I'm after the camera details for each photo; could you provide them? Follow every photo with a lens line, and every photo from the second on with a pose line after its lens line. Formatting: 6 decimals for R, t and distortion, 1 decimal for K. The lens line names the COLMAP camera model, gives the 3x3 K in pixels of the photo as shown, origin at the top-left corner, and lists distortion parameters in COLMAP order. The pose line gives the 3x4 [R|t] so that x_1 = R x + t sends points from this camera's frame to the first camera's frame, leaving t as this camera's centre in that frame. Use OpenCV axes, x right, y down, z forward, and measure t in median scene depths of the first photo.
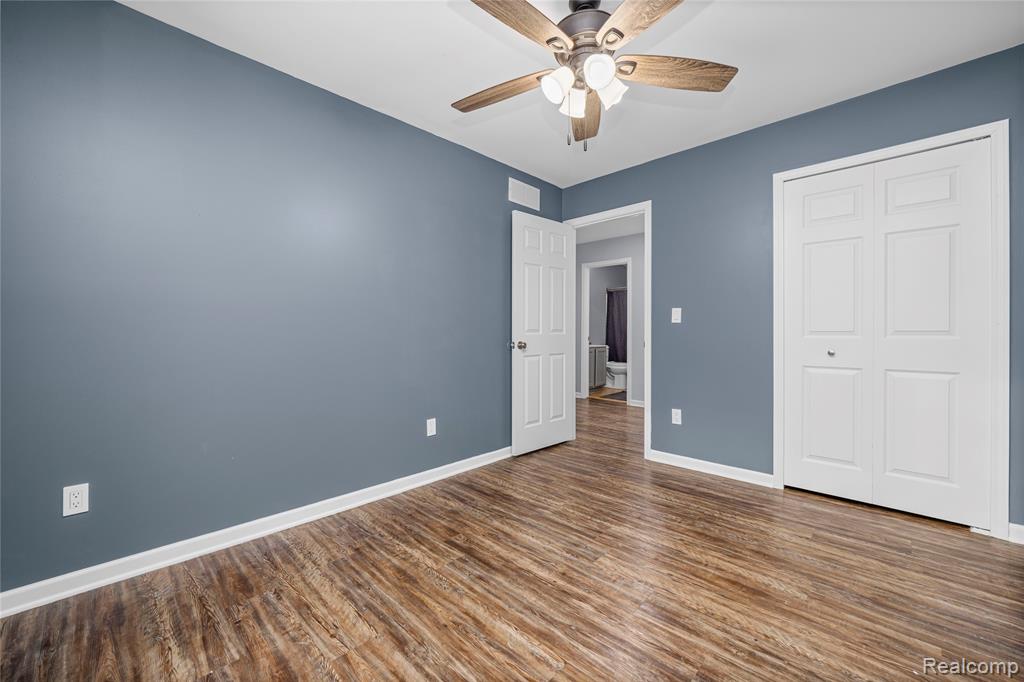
lens RADIAL K [[401.7, 0, 512.7], [0, 401.7, 337.5], [0, 0, 1]] dist [-0.000112, 0.000000]
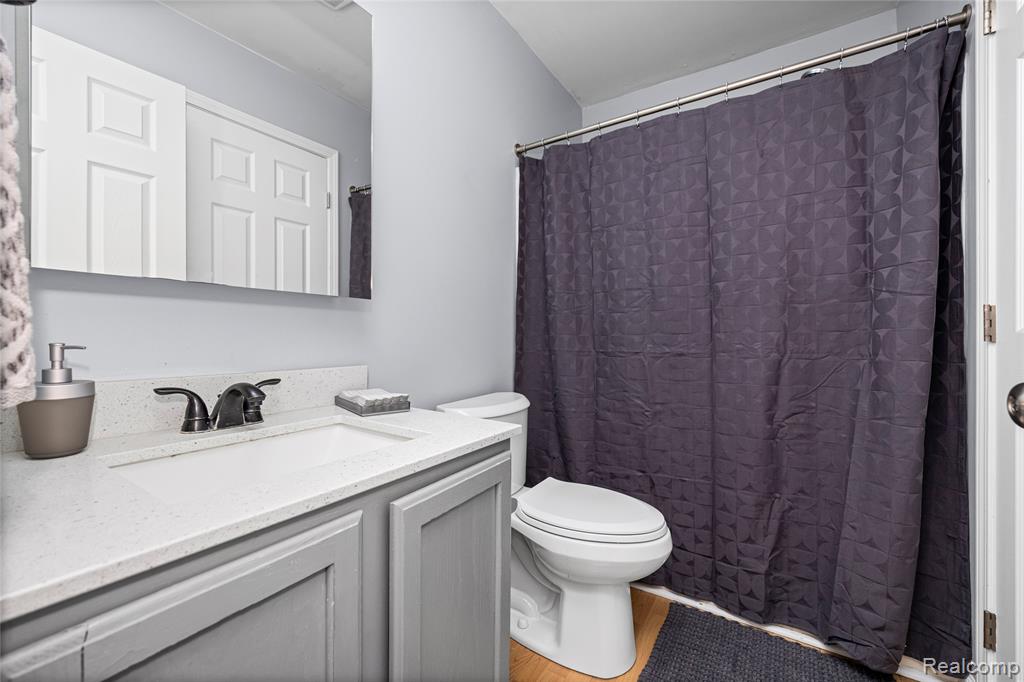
lens RADIAL K [[427.4, 0, 511.8], [0, 427.4, 339.1], [0, 0, 1]] dist [-0.000040, 0.000001]
pose [[0.980897, -0.002487, 0.194511, 0.191707], [0.003033, 0.999992, -0.002510, -0.009759], [-0.194503, 0.003052, 0.980897, 0.799247]]
